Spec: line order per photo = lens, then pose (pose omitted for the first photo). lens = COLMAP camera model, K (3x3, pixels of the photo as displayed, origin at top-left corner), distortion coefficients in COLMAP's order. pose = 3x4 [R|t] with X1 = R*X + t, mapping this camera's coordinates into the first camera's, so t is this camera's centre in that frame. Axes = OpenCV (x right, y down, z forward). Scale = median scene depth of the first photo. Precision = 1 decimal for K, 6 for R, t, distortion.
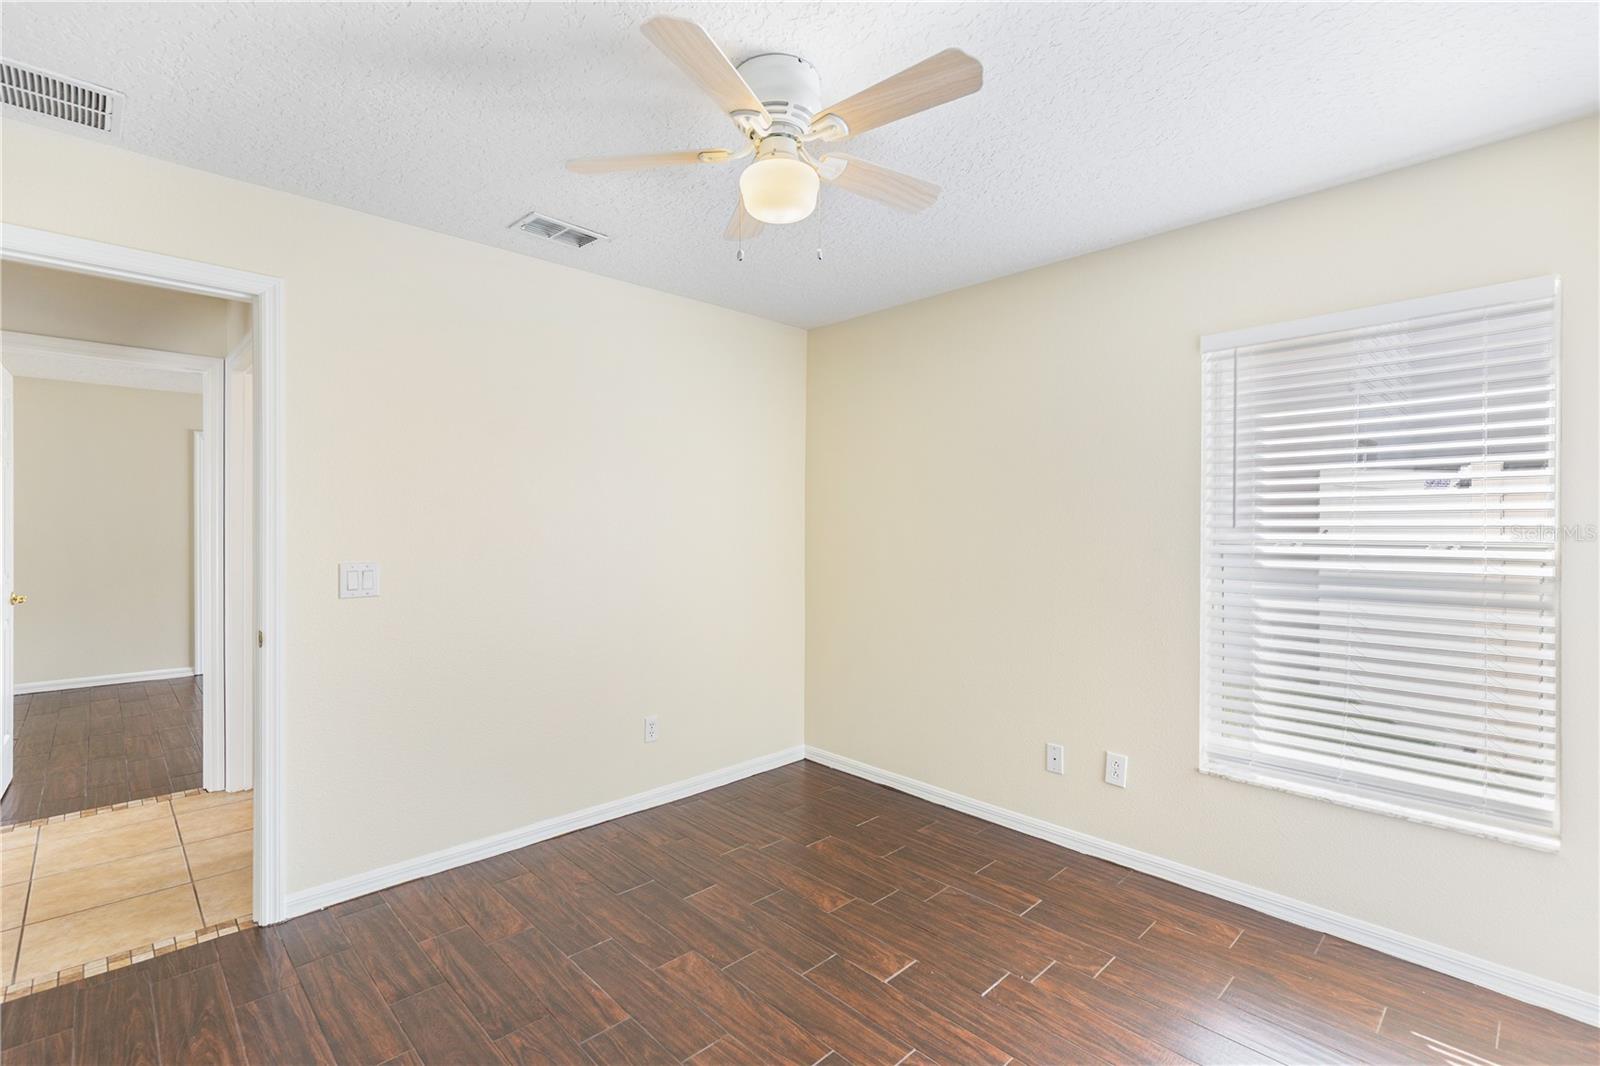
lens RADIAL K [[720.0, 0, 800.0], [0, 720.0, 533.0], [0, 0, 1]] dist [0.001158, 0.000135]
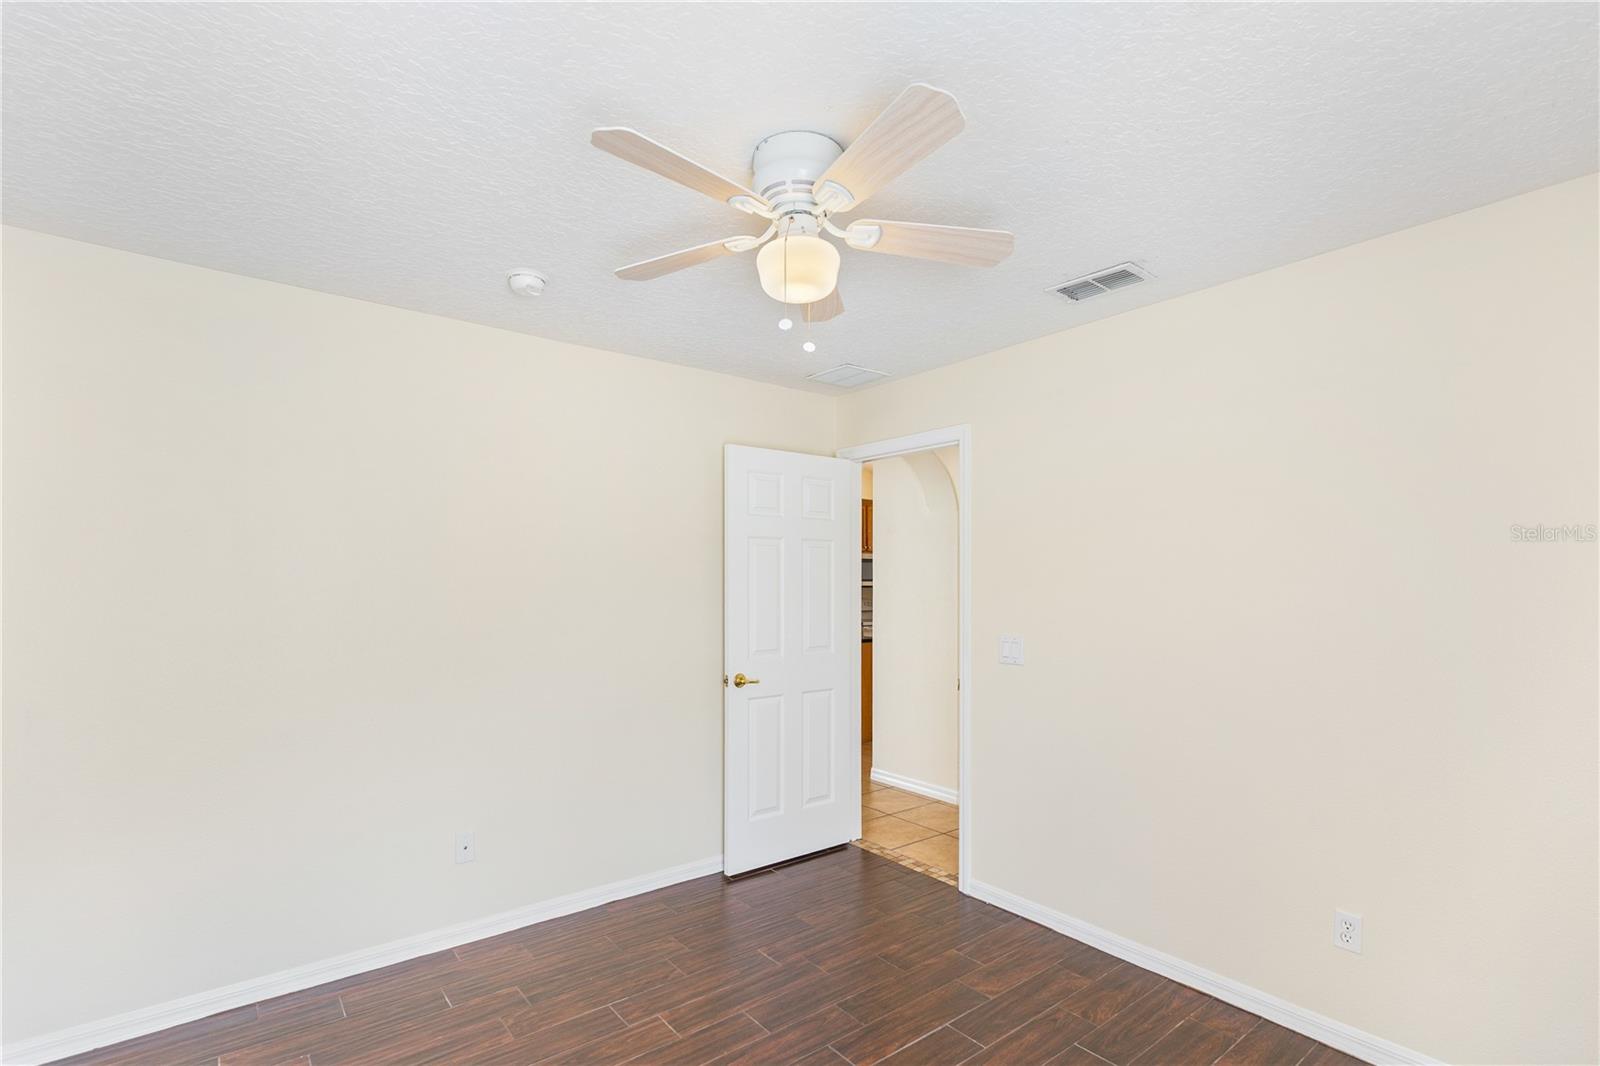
lens RADIAL K [[742.5, 0, 805.1], [0, 742.5, 588.4], [0, 0, 1]] dist [0.021719, 0.000353]
pose [[-0.101812, -0.003765, -0.994797, 0.721945], [-0.009760, 0.999948, -0.002785, -0.034384], [0.994756, 0.009426, -0.101843, 0.835054]]
